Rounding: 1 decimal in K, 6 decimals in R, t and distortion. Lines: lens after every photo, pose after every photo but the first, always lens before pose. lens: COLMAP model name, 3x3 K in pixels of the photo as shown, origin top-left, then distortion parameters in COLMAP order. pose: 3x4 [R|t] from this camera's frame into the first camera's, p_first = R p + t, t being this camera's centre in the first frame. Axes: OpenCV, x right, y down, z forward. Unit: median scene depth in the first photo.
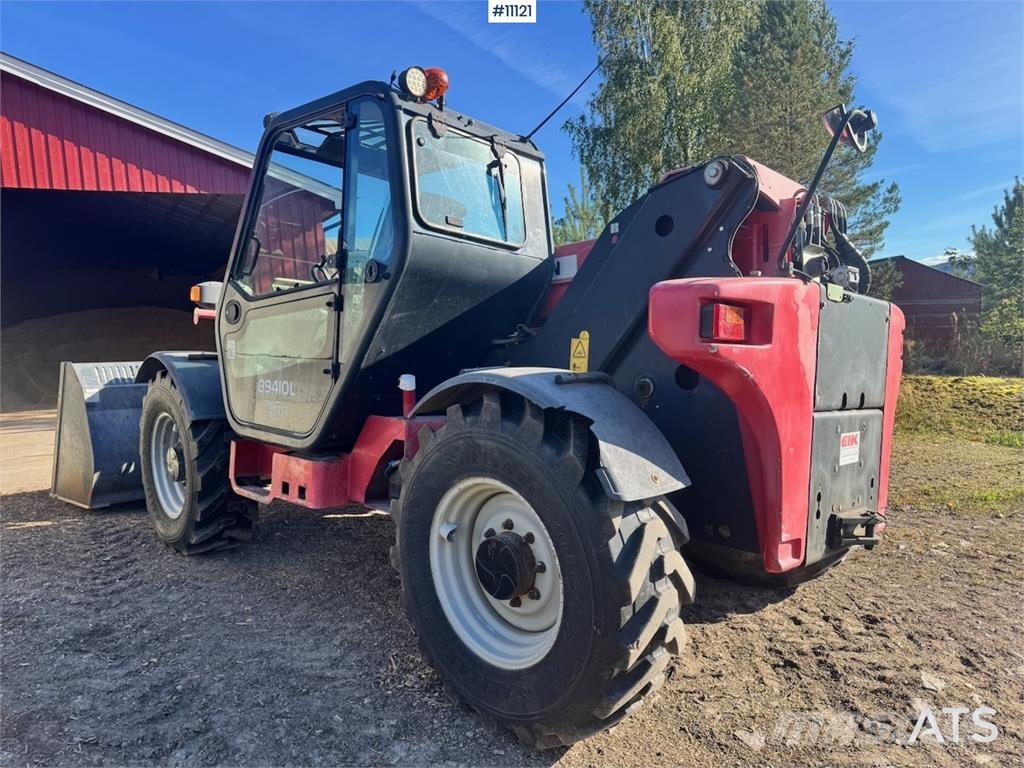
lens RADIAL K [[725.7, 0, 512.4], [0, 725.7, 382.9], [0, 0, 1]] dist [0.050734, -0.062613]
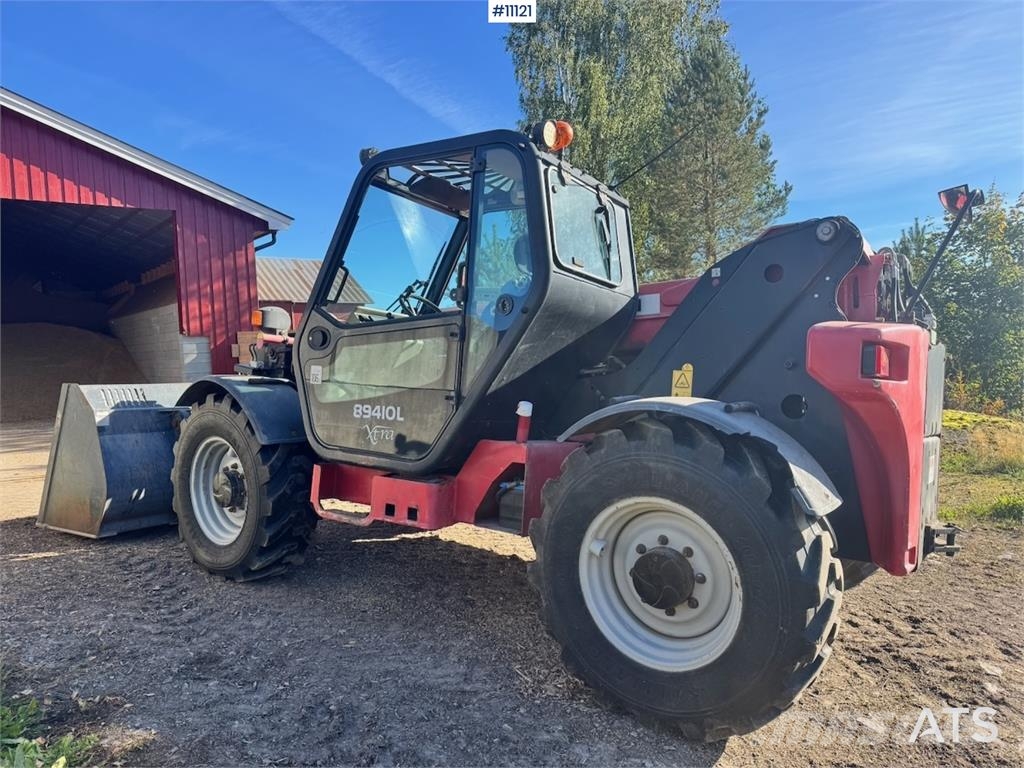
lens RADIAL K [[725.7, 0, 513.0], [0, 725.7, 380.3], [0, 0, 1]] dist [0.050734, -0.062613]
pose [[0.988589, 0.014685, 0.149920, -0.324355], [-0.008860, 0.999183, -0.039443, -0.000479], [-0.150377, 0.037665, 0.987911, -0.053074]]
